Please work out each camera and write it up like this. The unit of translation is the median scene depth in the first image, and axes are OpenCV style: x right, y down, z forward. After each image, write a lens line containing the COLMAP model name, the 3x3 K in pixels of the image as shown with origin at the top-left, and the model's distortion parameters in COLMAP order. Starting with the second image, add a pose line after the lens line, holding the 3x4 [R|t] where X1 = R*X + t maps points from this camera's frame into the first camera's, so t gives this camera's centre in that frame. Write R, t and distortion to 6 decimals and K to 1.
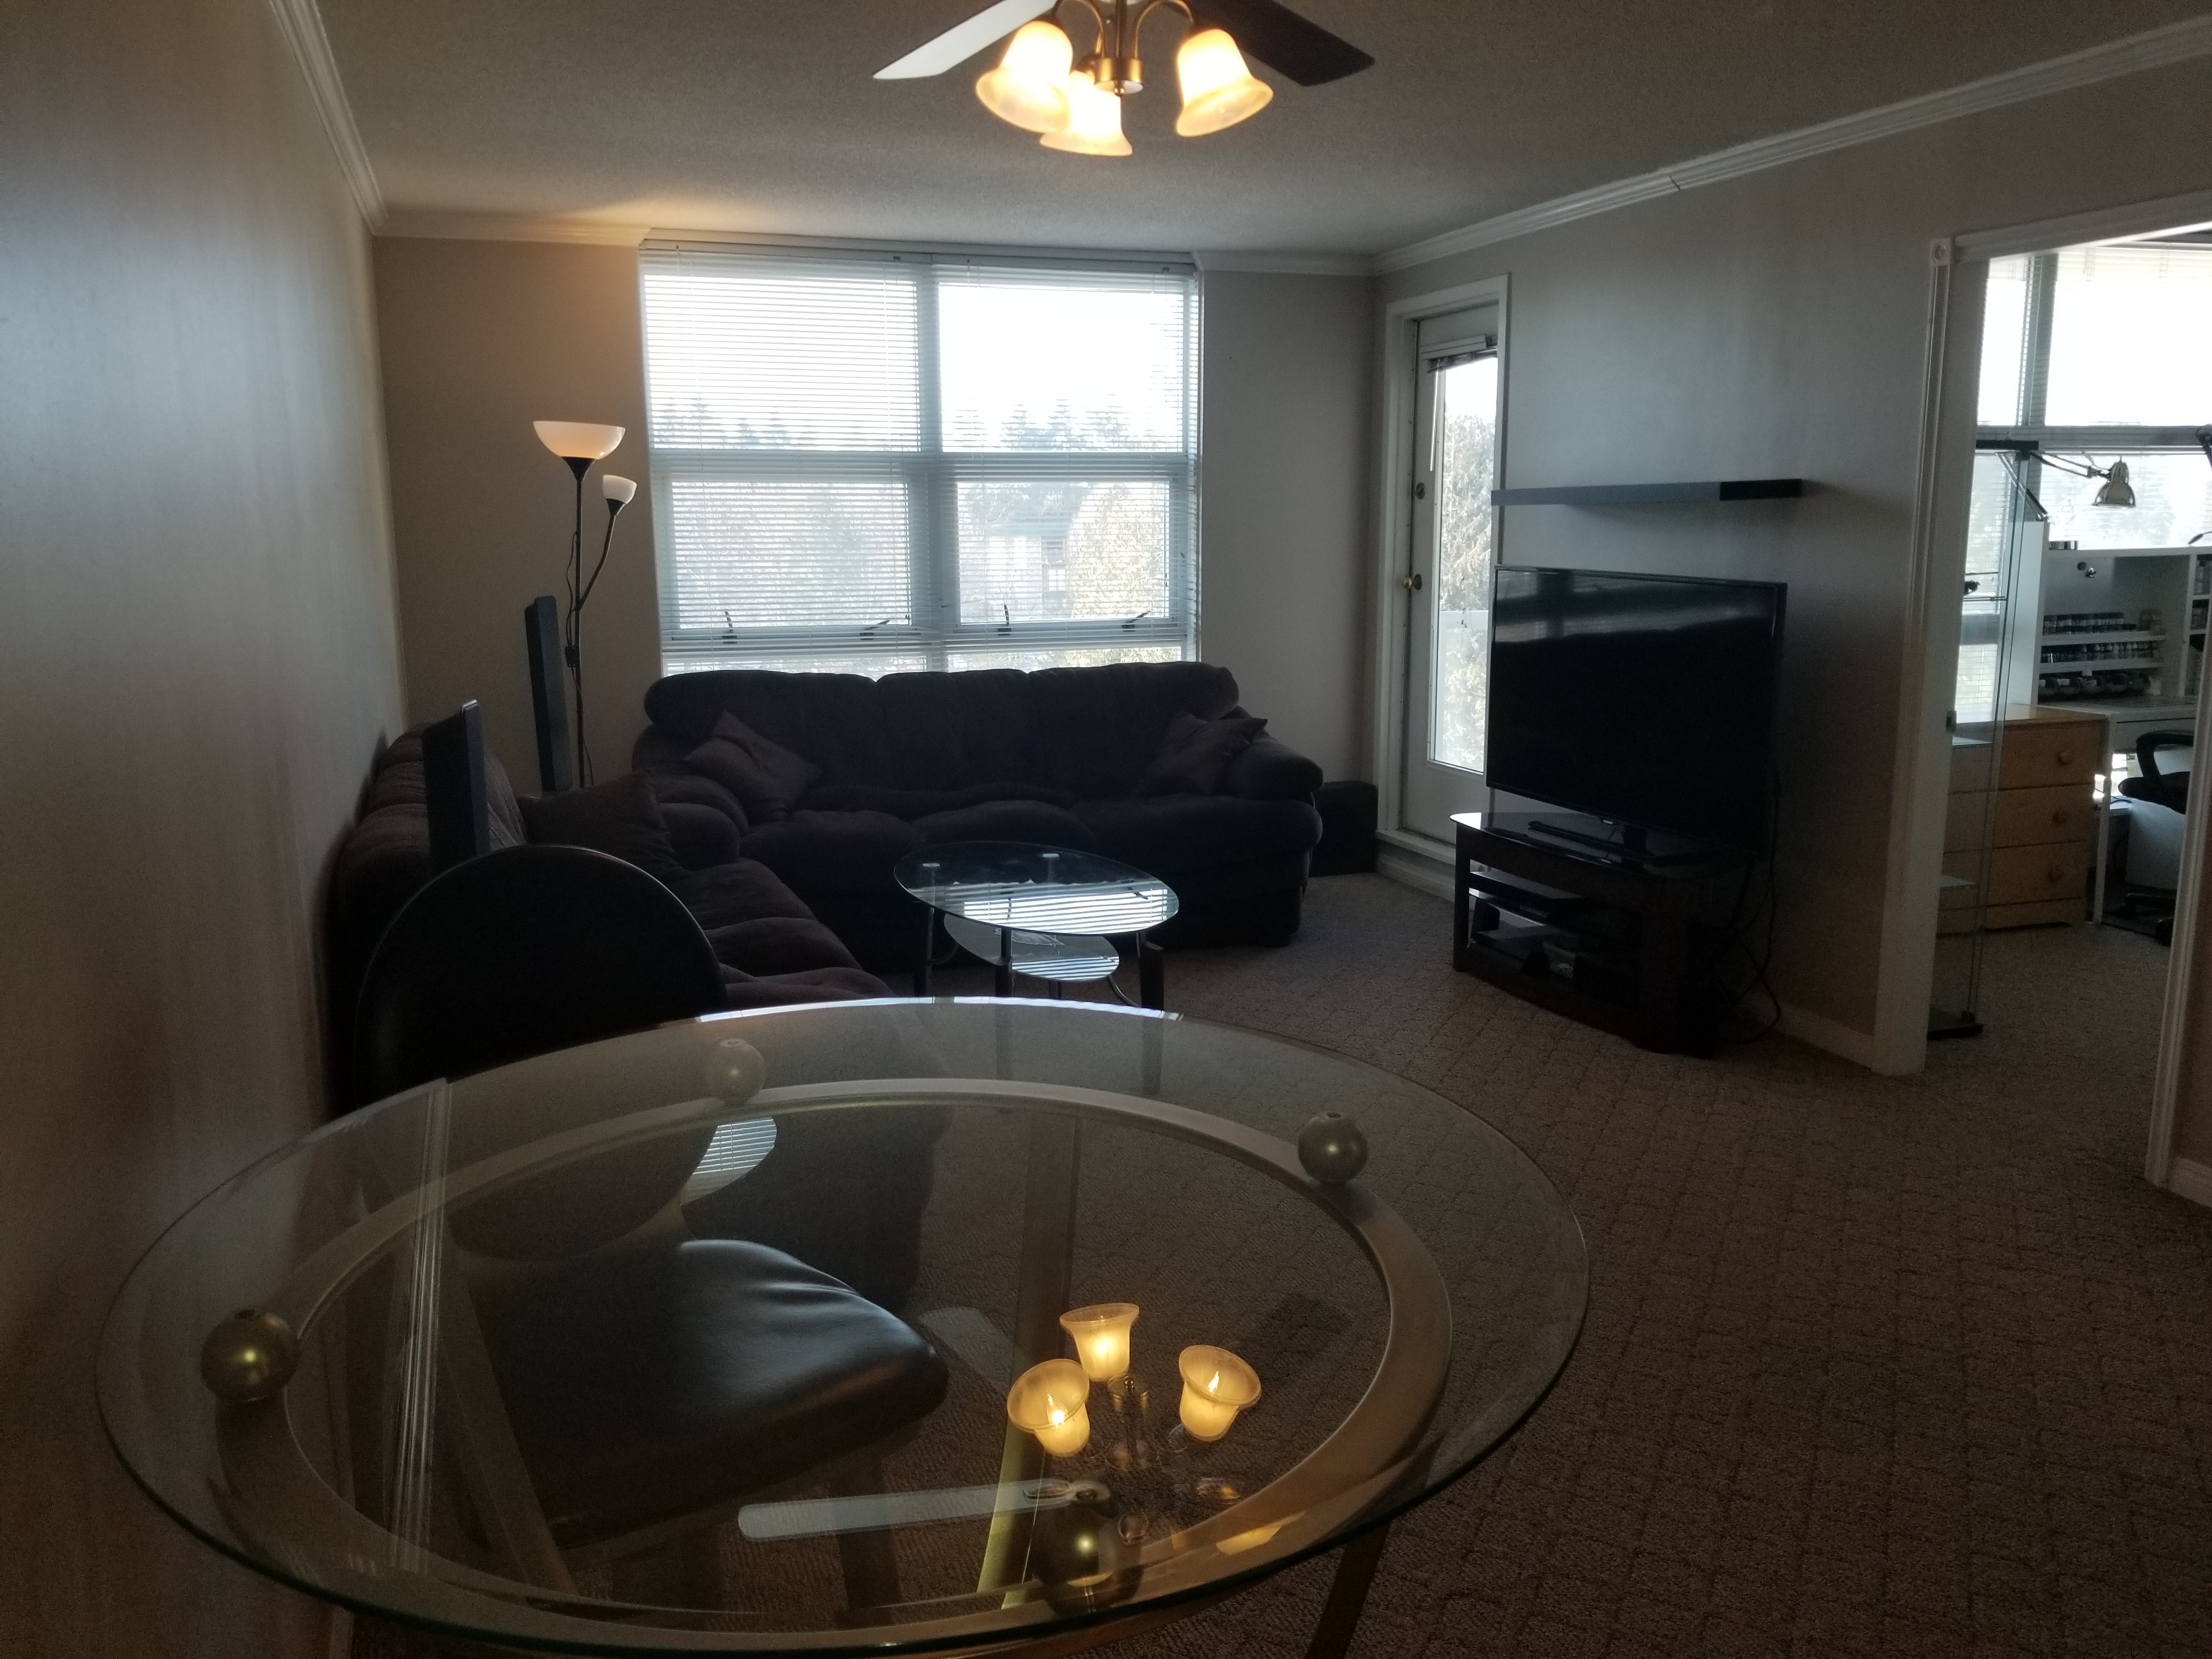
lens RADIAL K [[1739.8, 0, 1055.8], [0, 1739.8, 818.7], [0, 0, 1]] dist [0.052603, -0.080863]
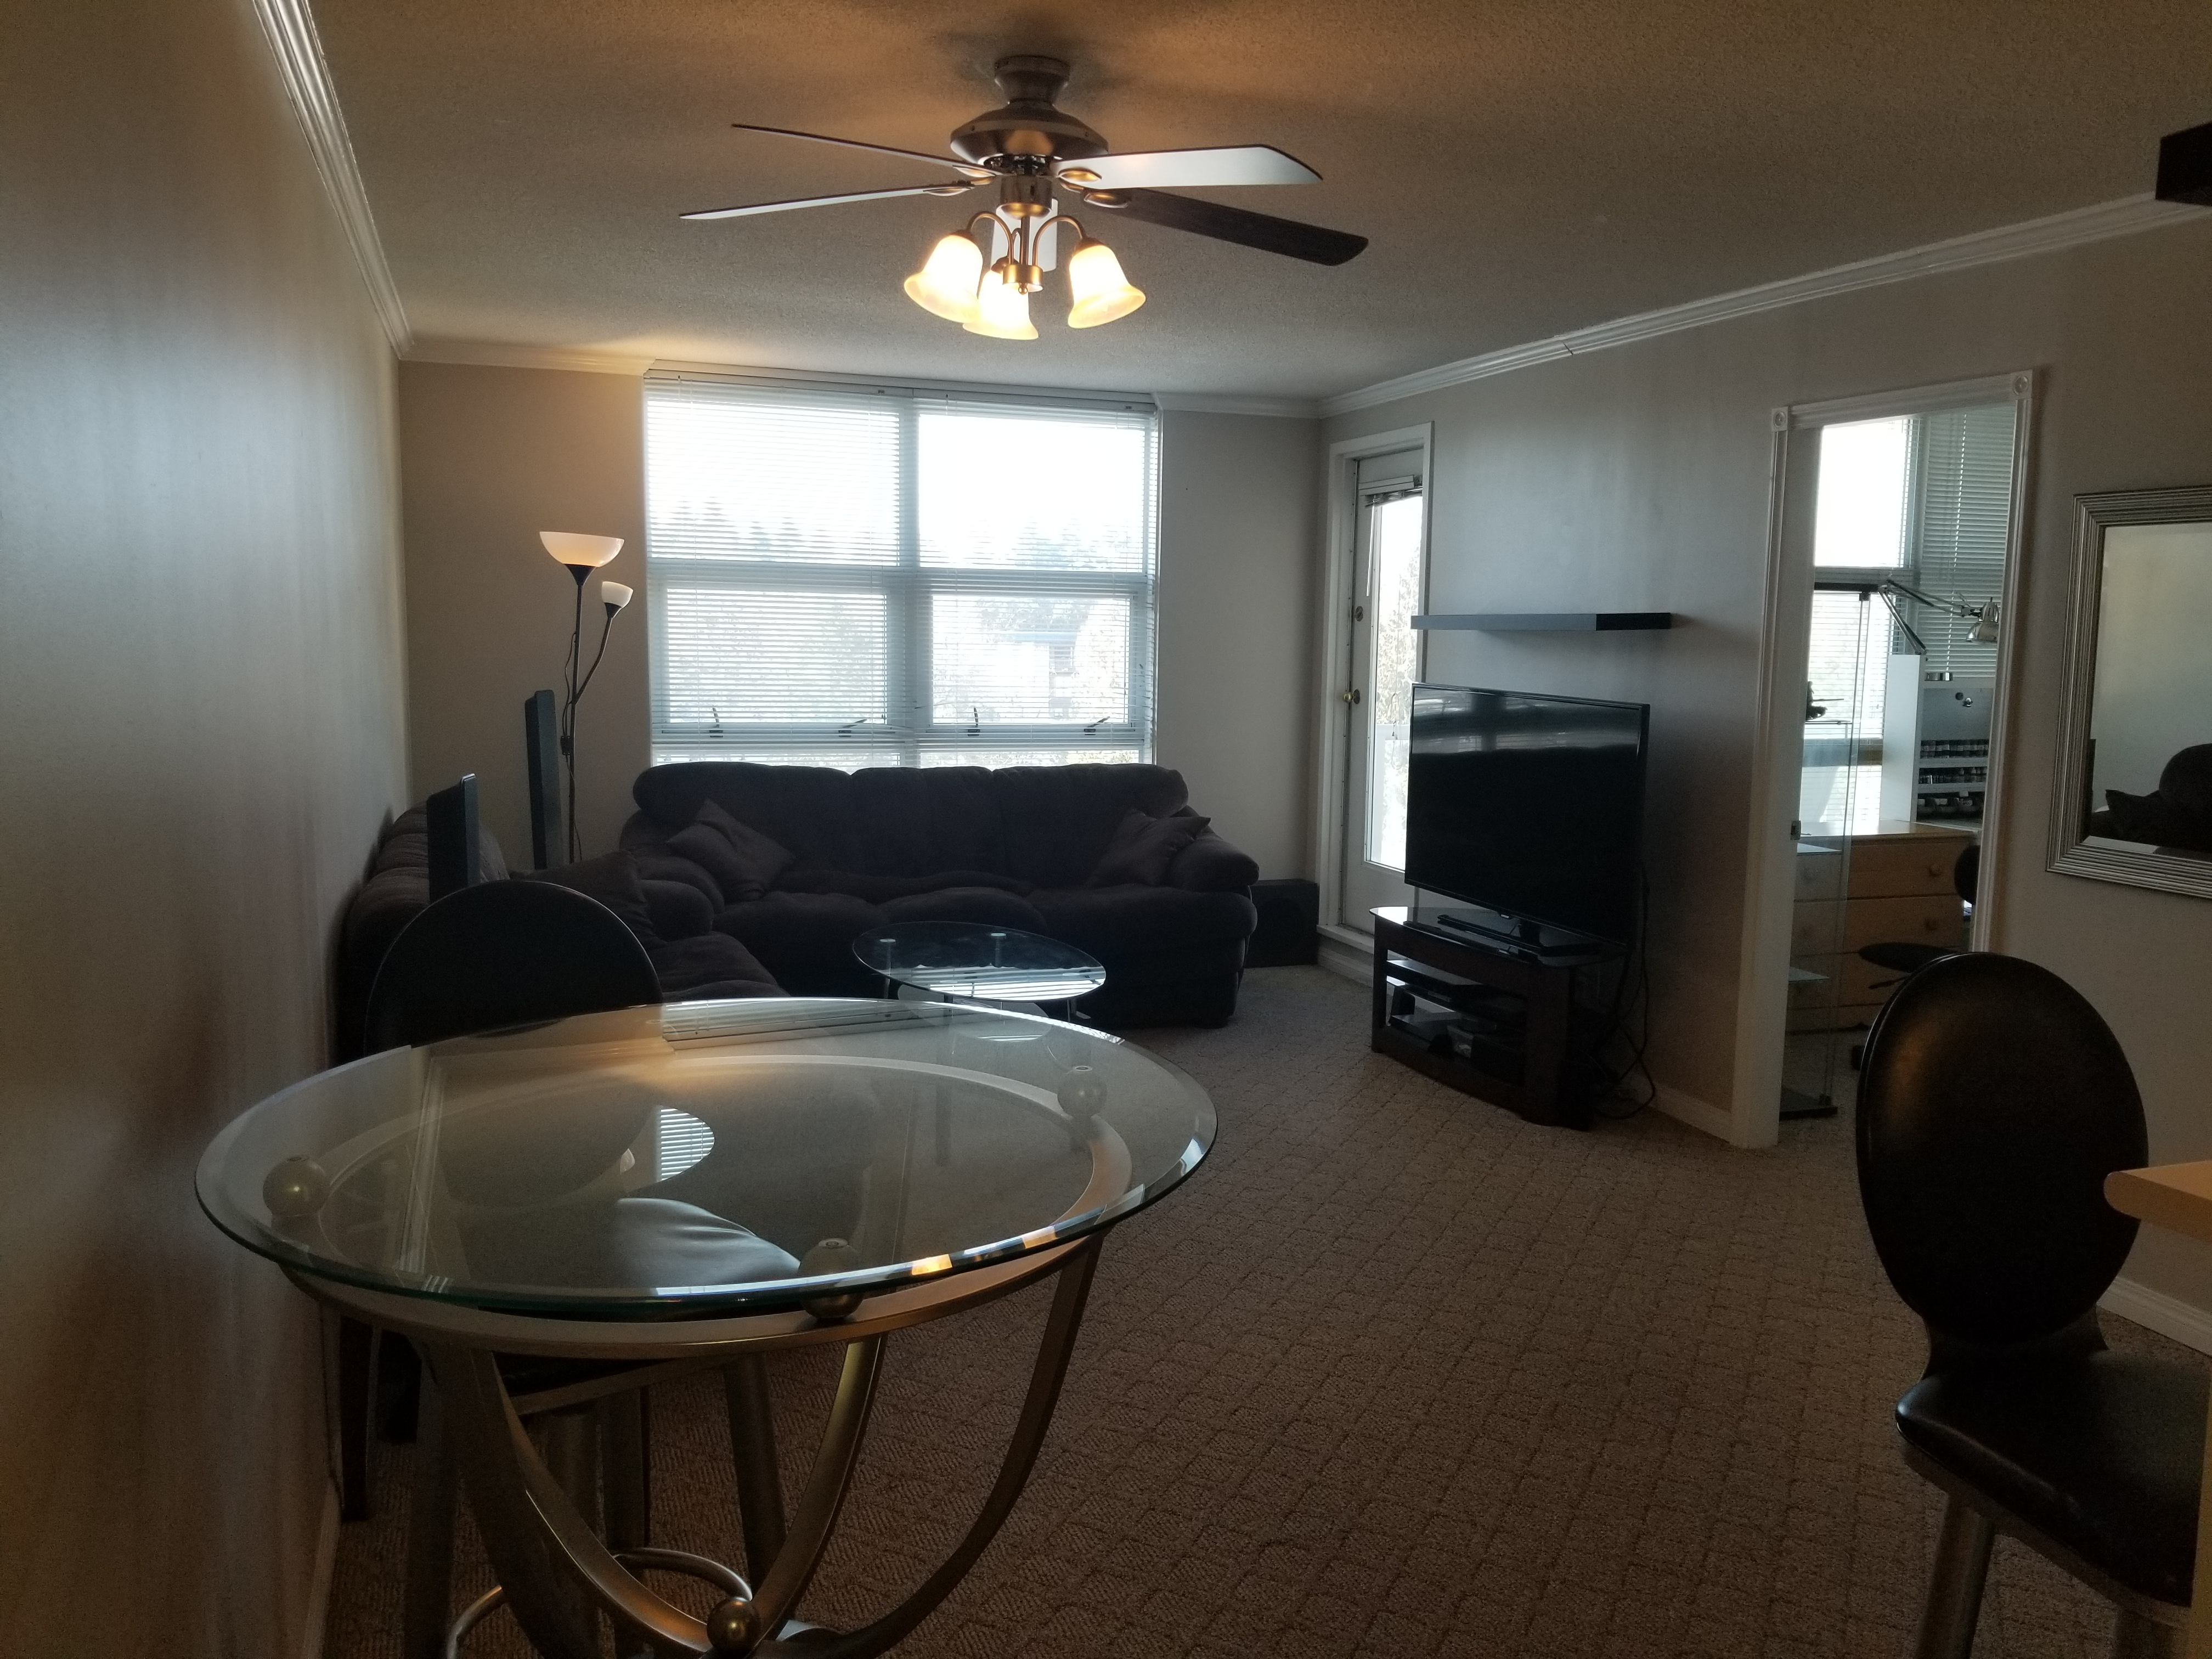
lens RADIAL K [[1739.8, 0, 1091.0], [0, 1739.8, 820.6], [0, 0, 1]] dist [0.052603, -0.080863]
pose [[0.999592, 0.022333, 0.017816, 0.030975], [-0.021215, 0.997936, -0.060613, 0.012745], [-0.019133, 0.060210, 0.998002, -0.088728]]
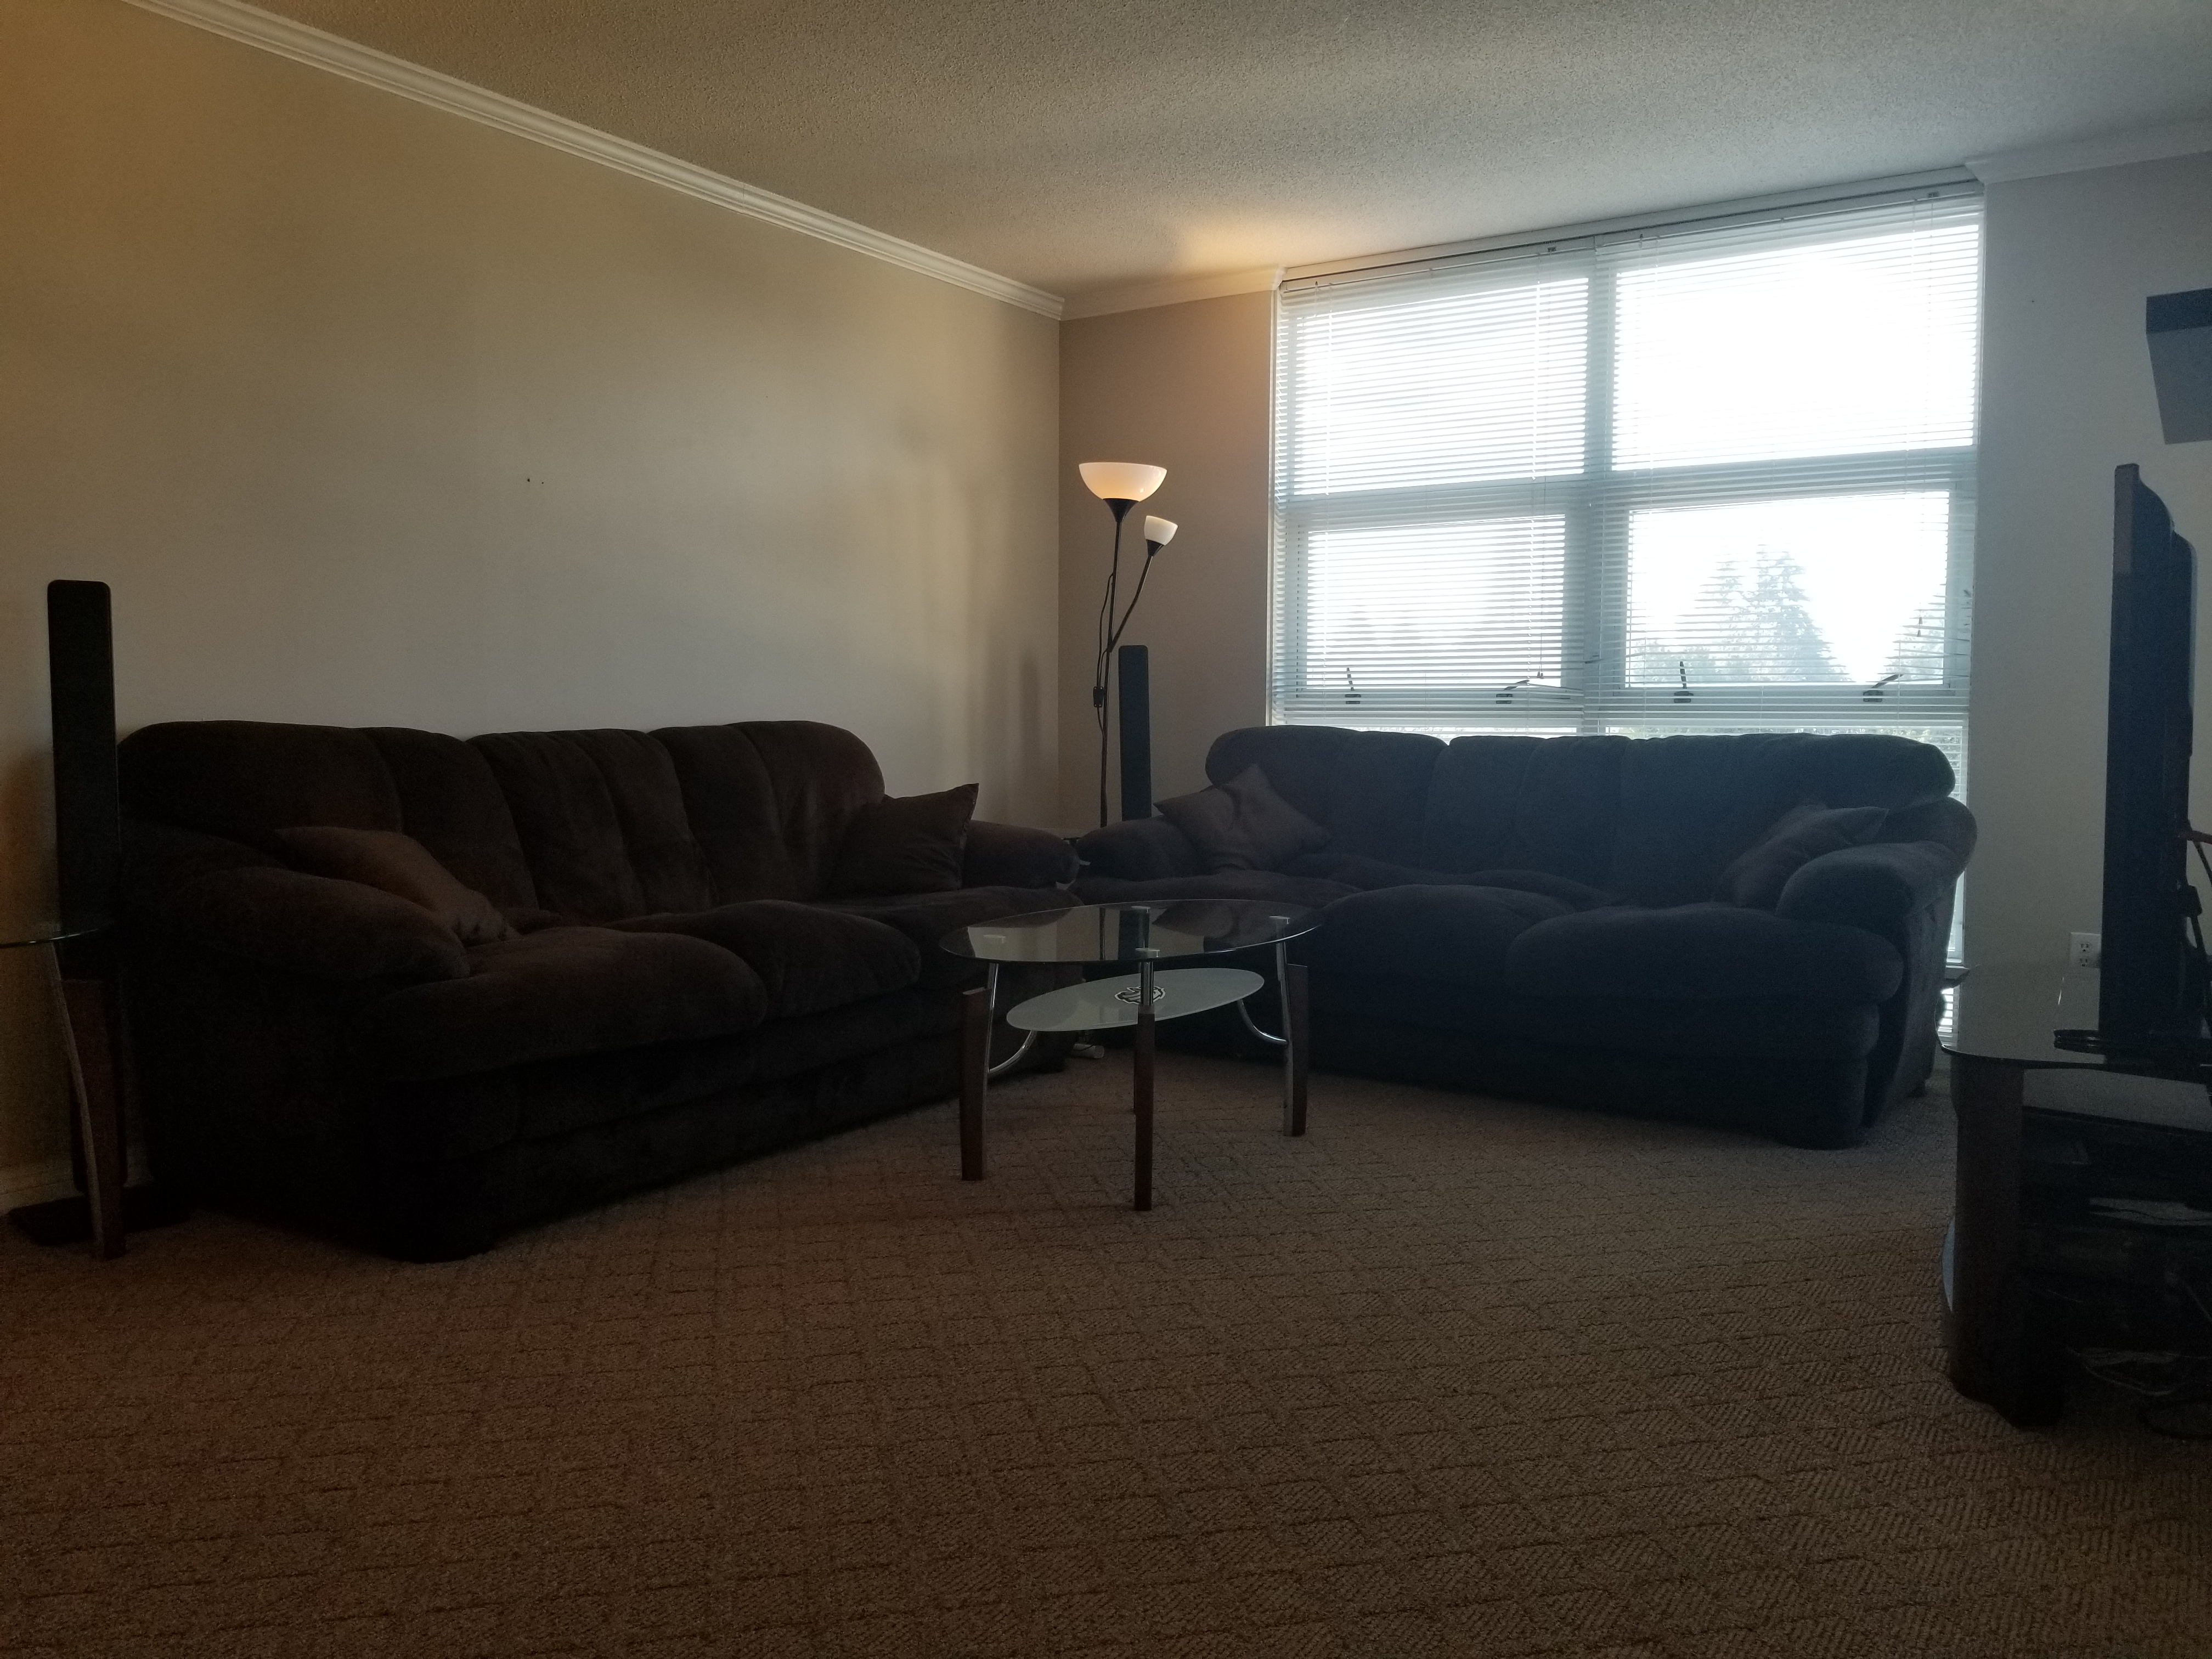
lens RADIAL K [[1739.8, 0, 1066.7], [0, 1739.8, 801.1], [0, 0, 1]] dist [0.052603, -0.080863]
pose [[0.630187, 0.045731, -0.775096, 0.484347], [-0.139821, 0.988628, -0.055351, 0.022215], [0.763750, 0.143256, 0.629415, 0.378204]]
